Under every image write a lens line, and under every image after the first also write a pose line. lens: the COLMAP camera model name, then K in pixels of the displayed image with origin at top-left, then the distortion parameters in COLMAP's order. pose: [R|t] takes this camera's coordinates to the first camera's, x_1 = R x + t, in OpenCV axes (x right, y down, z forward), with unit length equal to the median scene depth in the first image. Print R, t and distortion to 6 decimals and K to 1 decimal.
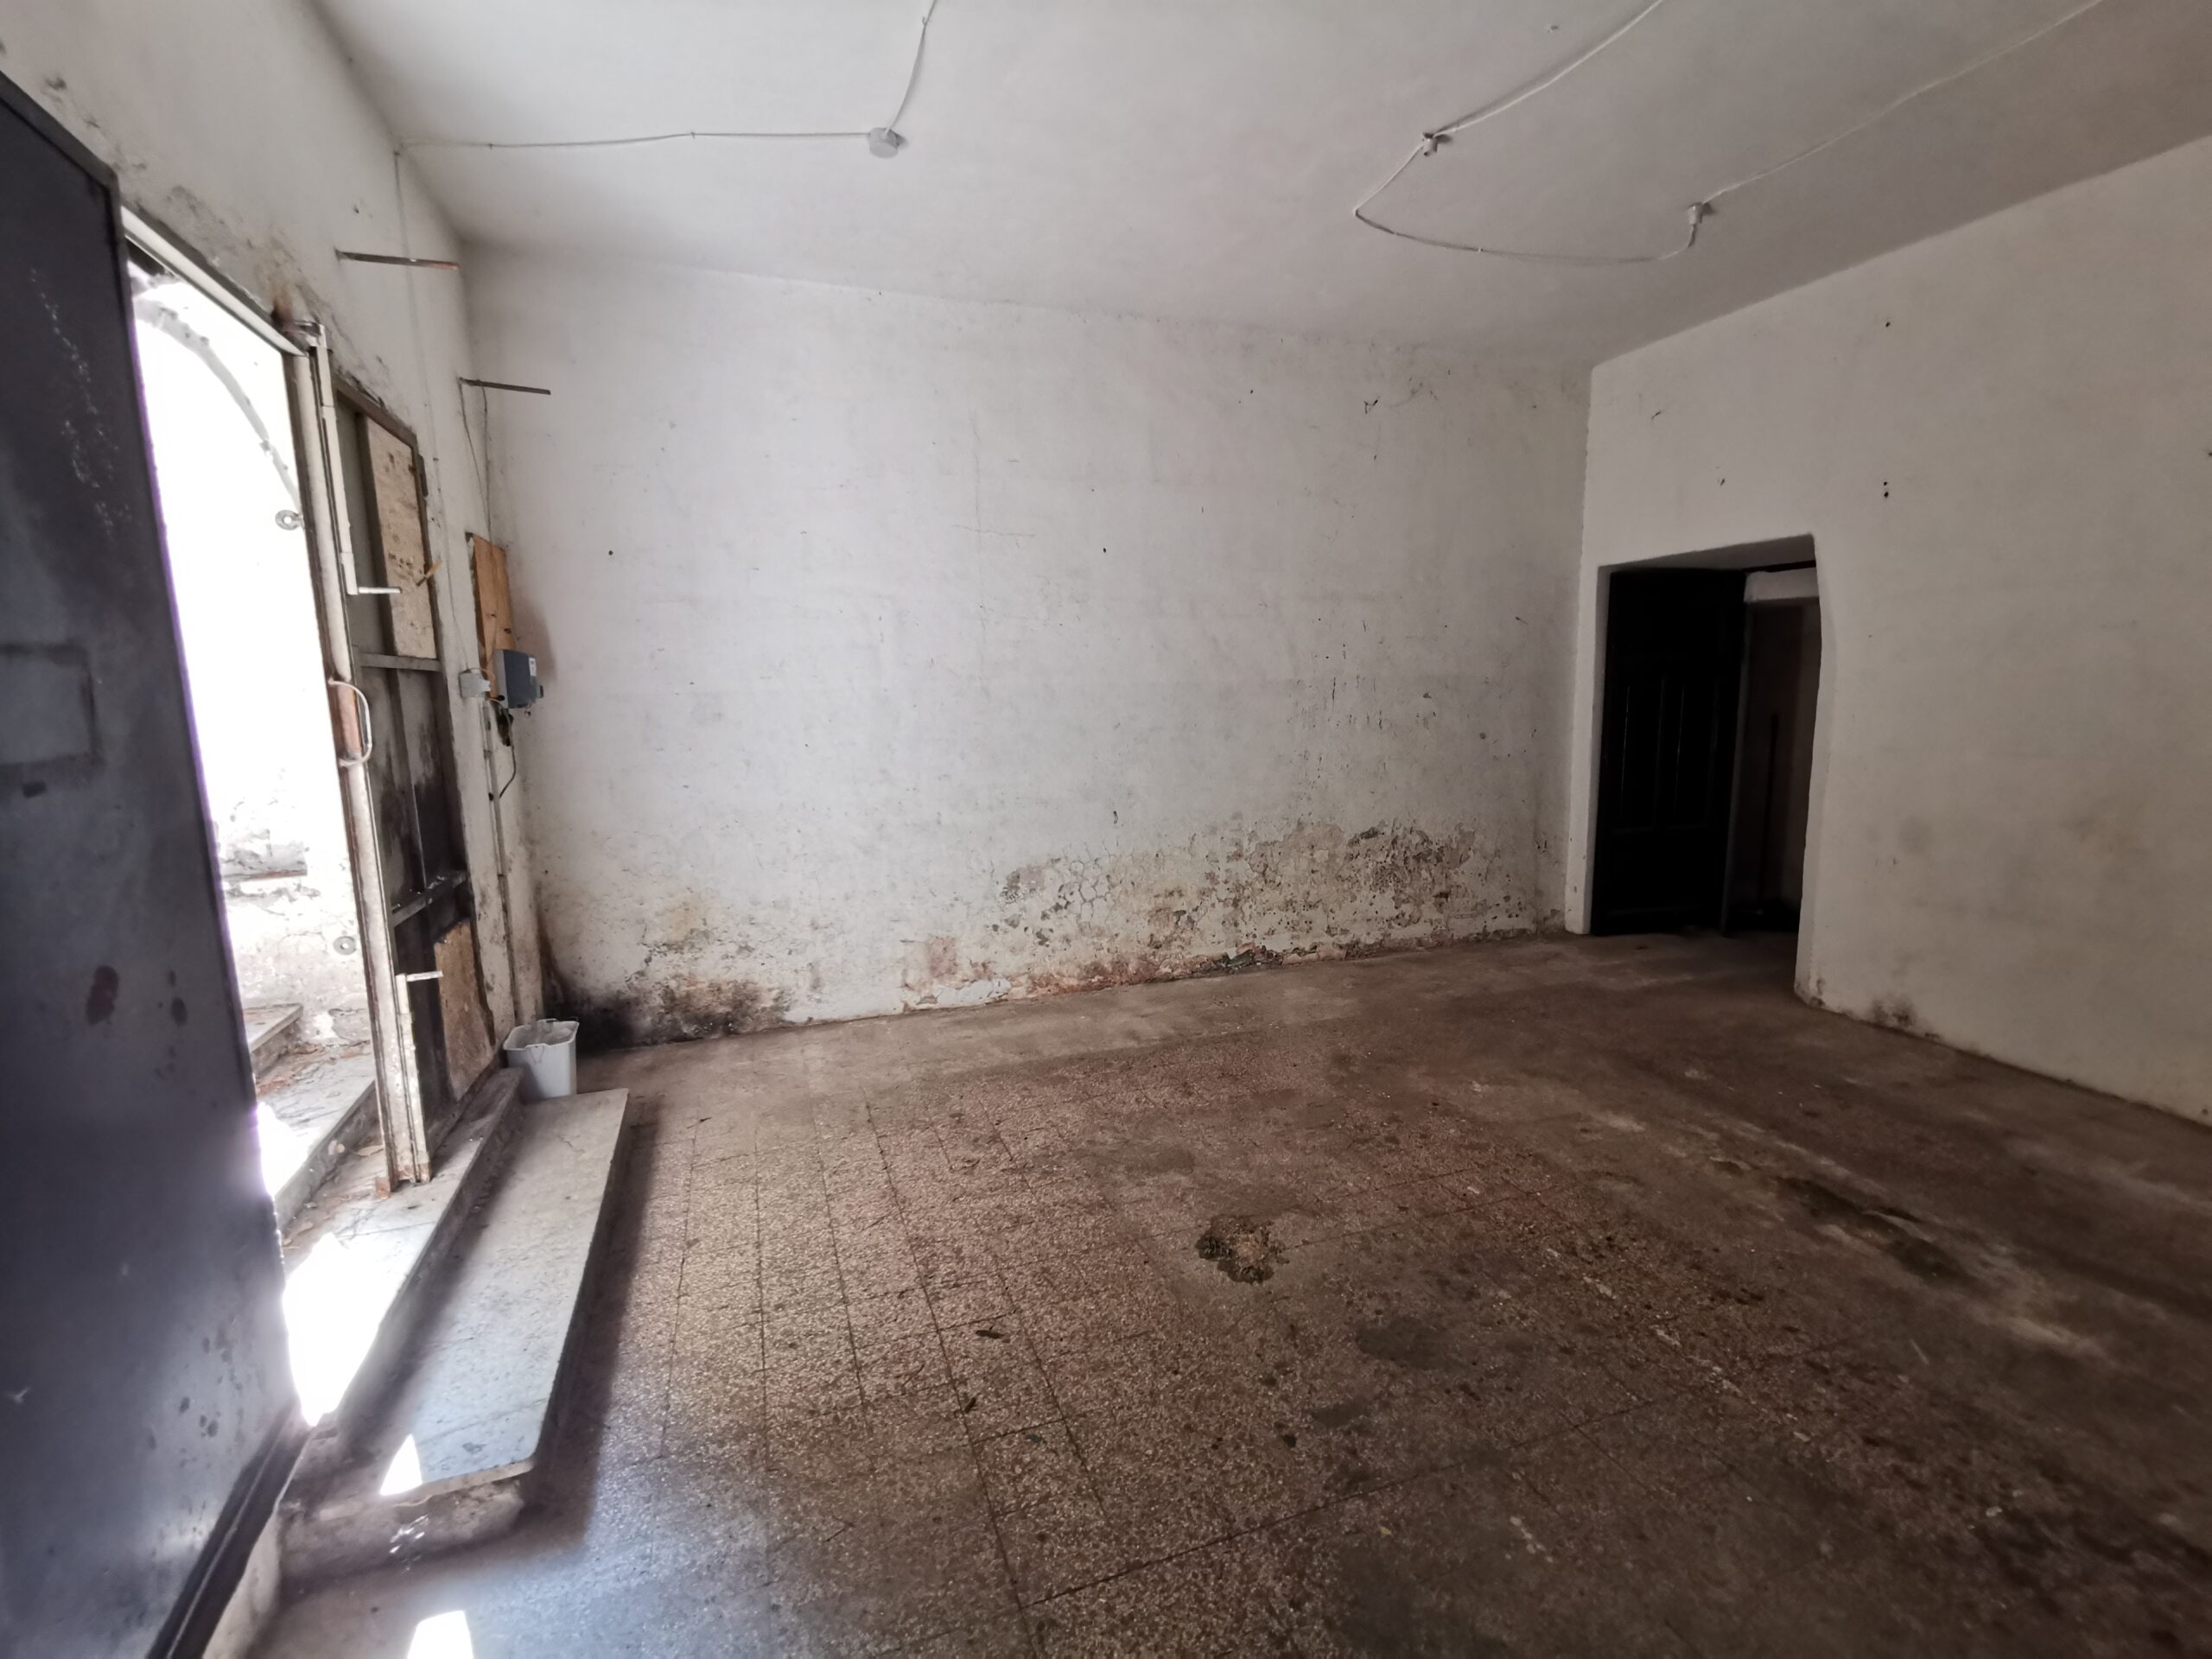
lens RADIAL K [[1036.1, 0, 1105.4], [0, 1036.1, 821.4], [0, 0, 1]] dist [0.021274, -0.001615]
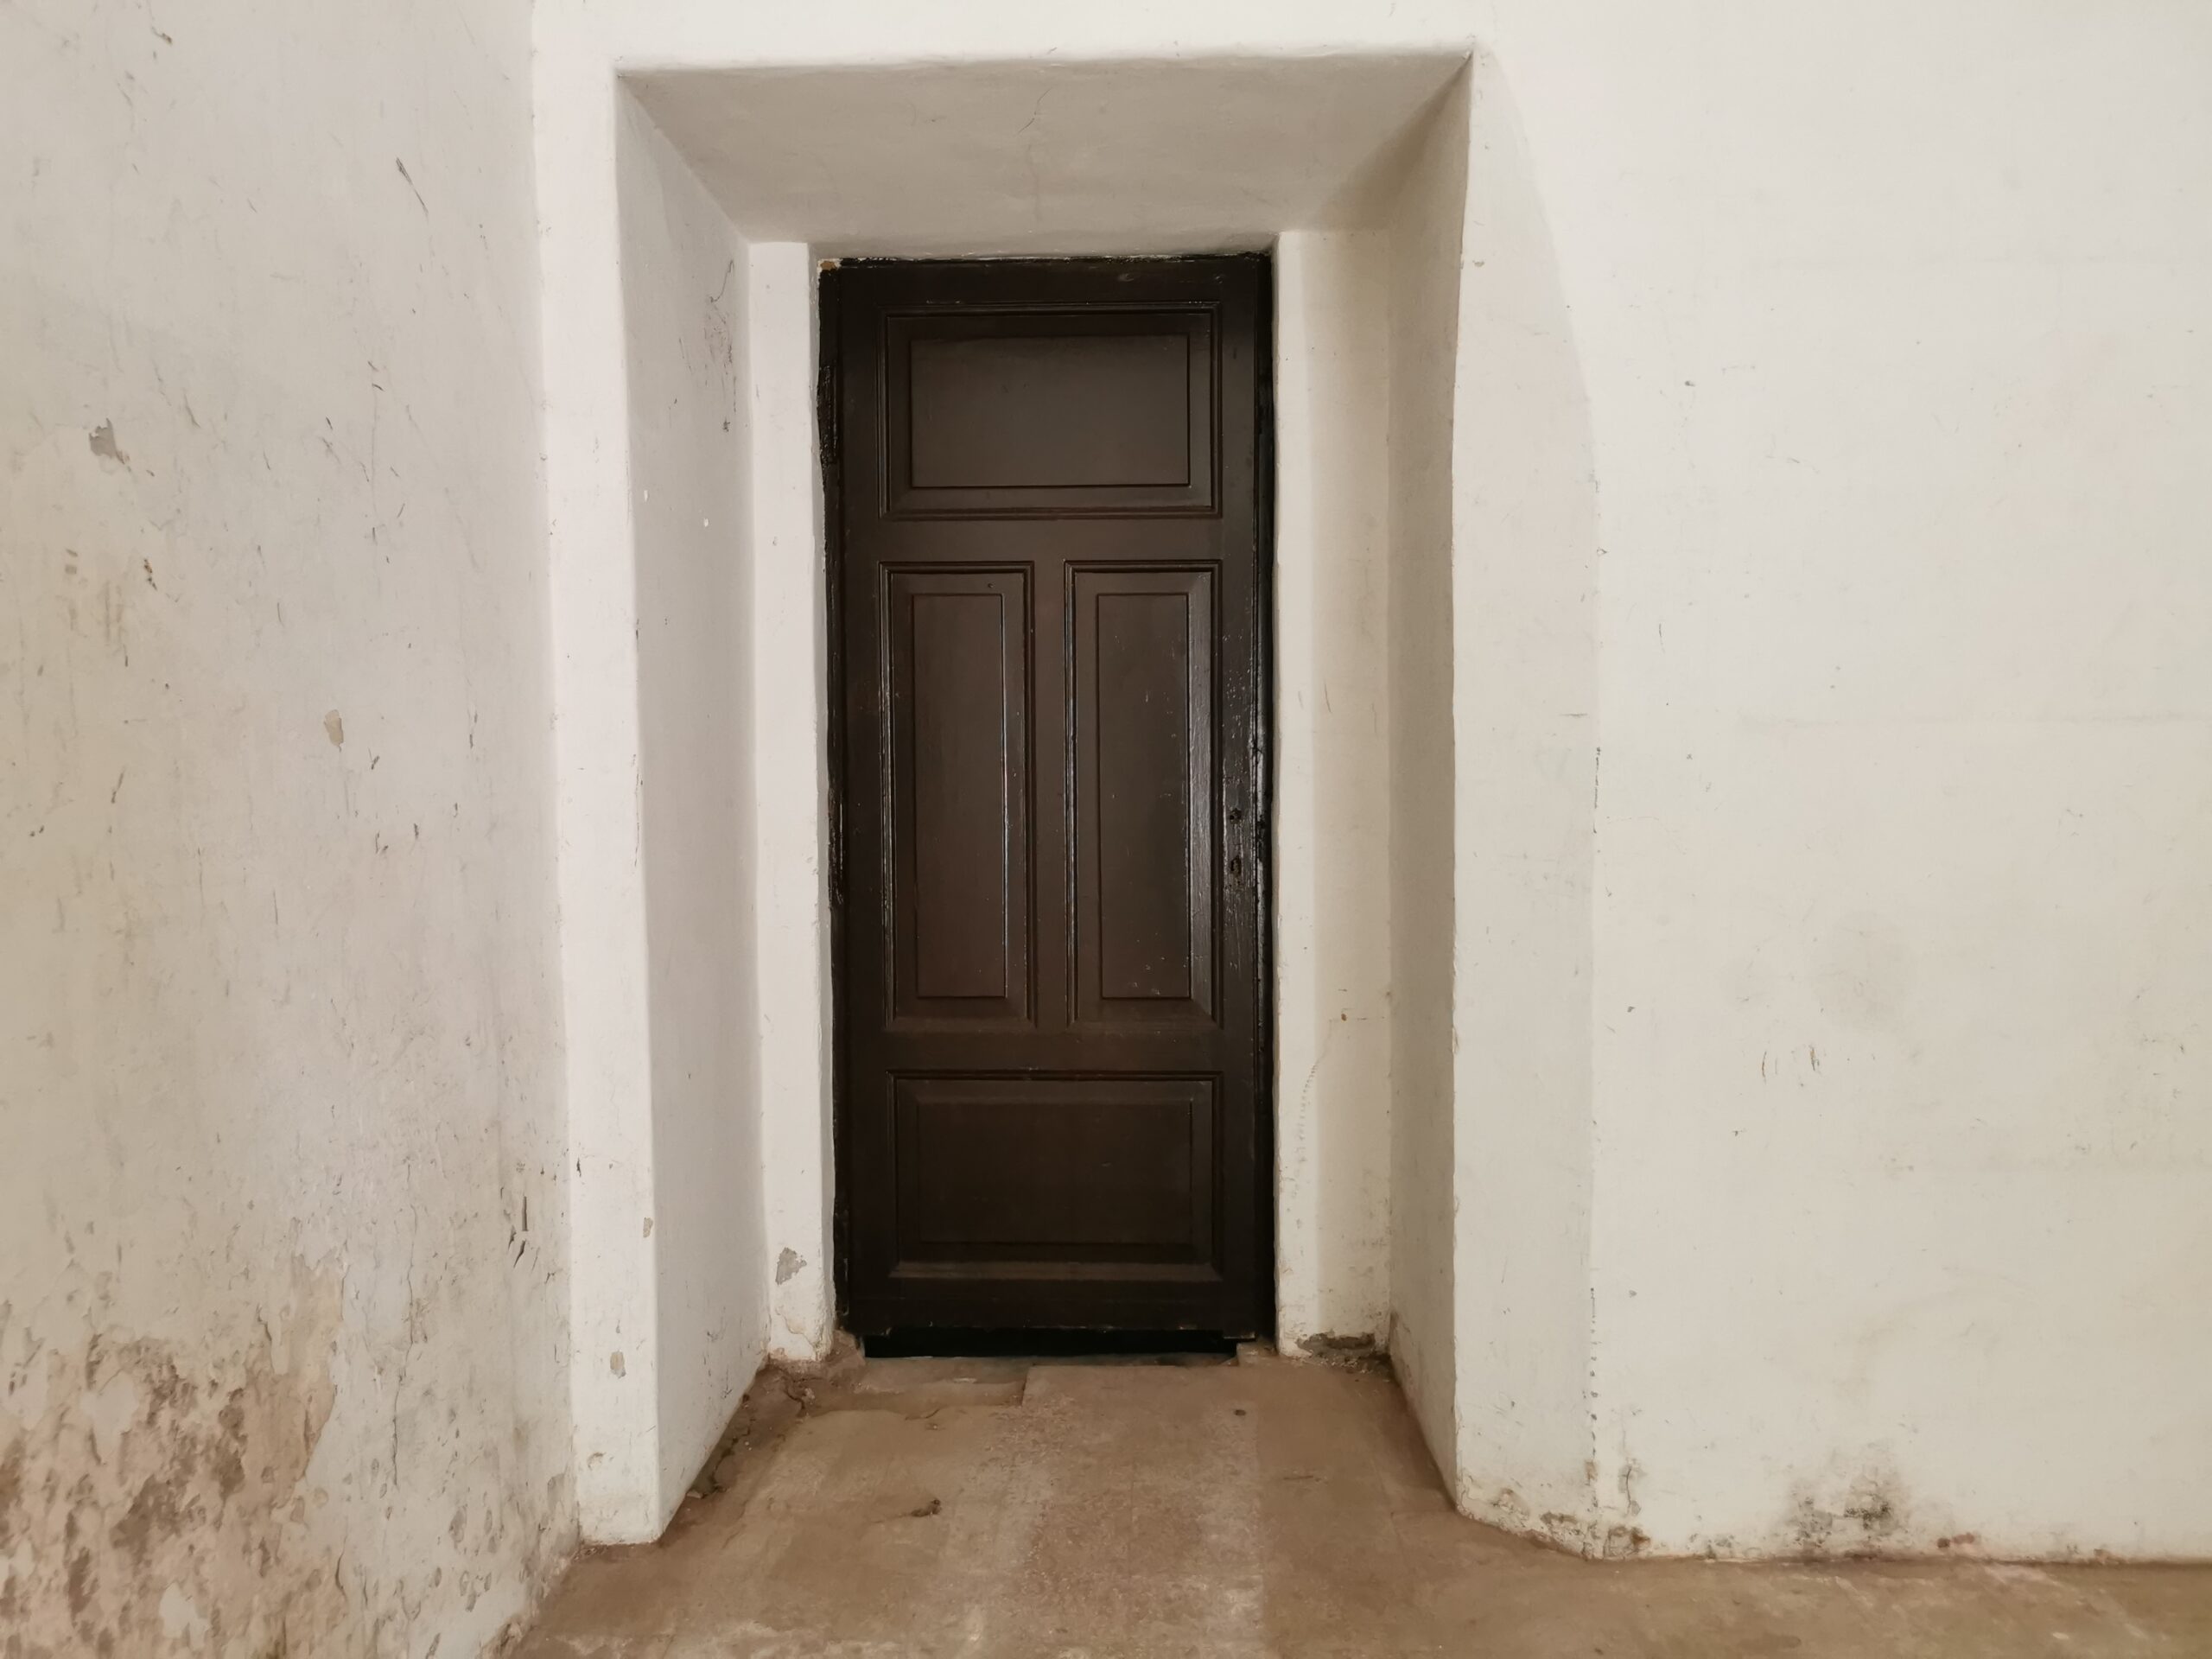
lens RADIAL K [[1713.1, 0, 1107.5], [0, 1713.1, 832.6], [0, 0, 1]] dist [0.043239, -0.055280]
pose [[0.357300, -0.033729, 0.933380, 0.150056], [0.128677, 0.991596, -0.013425, -0.051321], [-0.925083, 0.124901, 0.358638, 0.937534]]
